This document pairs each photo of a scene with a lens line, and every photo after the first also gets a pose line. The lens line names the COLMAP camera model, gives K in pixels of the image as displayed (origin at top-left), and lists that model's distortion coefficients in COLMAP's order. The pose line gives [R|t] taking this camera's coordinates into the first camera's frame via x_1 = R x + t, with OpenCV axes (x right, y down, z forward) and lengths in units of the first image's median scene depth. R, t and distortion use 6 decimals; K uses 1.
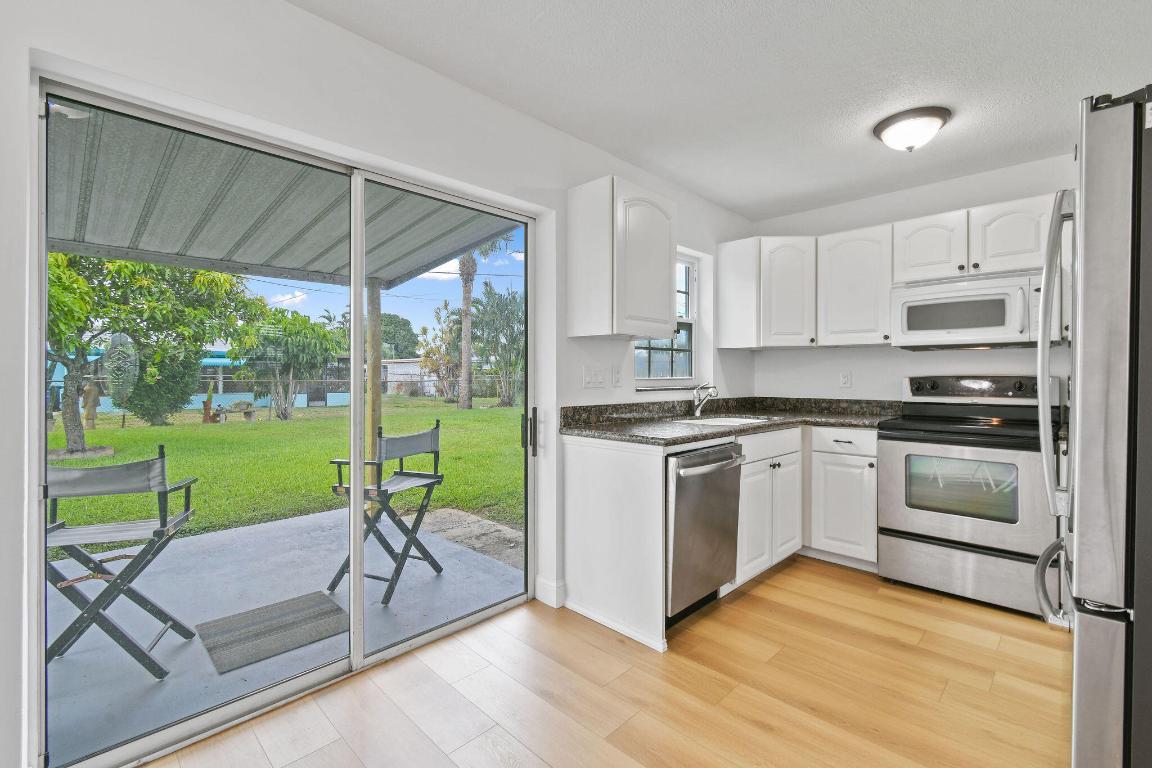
lens RADIAL K [[512.4, 0, 581.2], [0, 512.4, 373.6], [0, 0, 1]] dist [0.010145, -0.001098]
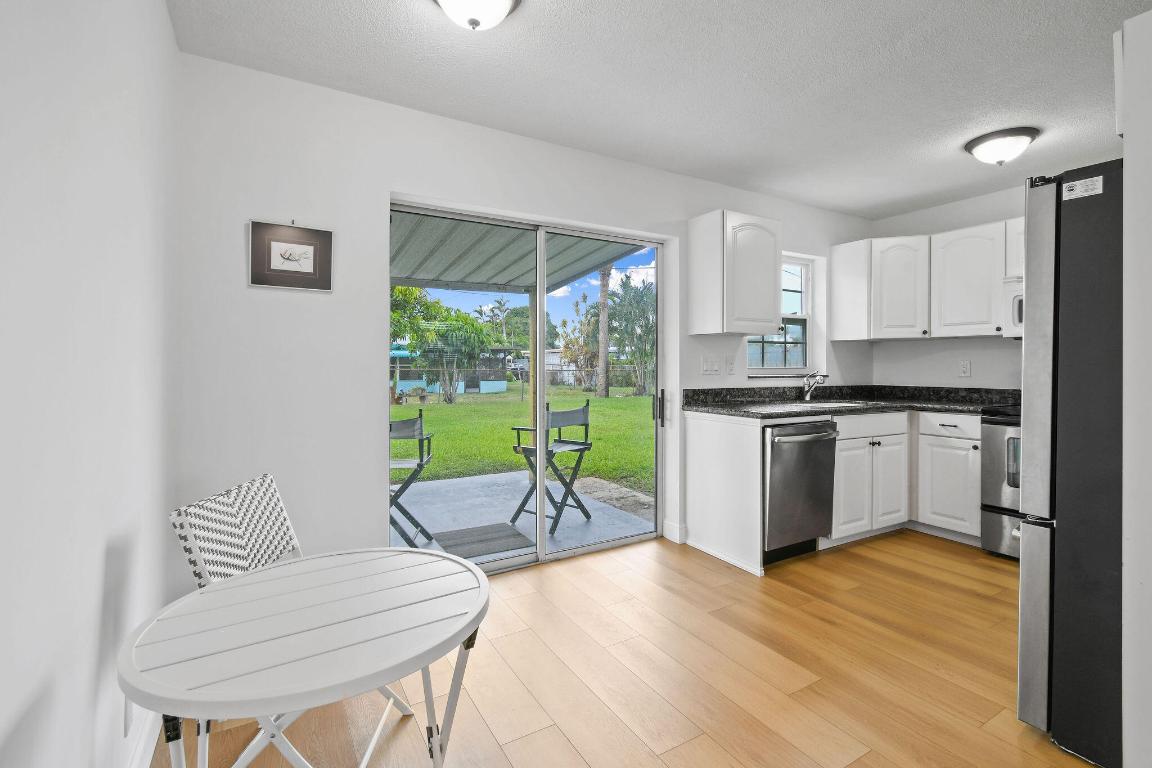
lens RADIAL K [[512.4, 0, 581.4], [0, 512.4, 363.4], [0, 0, 1]] dist [0.010145, -0.001098]
pose [[0.965921, -0.000085, -0.258836, 0.040763], [-0.000023, 1.000000, -0.000414, 0.000498], [0.258836, 0.000406, 0.965921, -0.269353]]
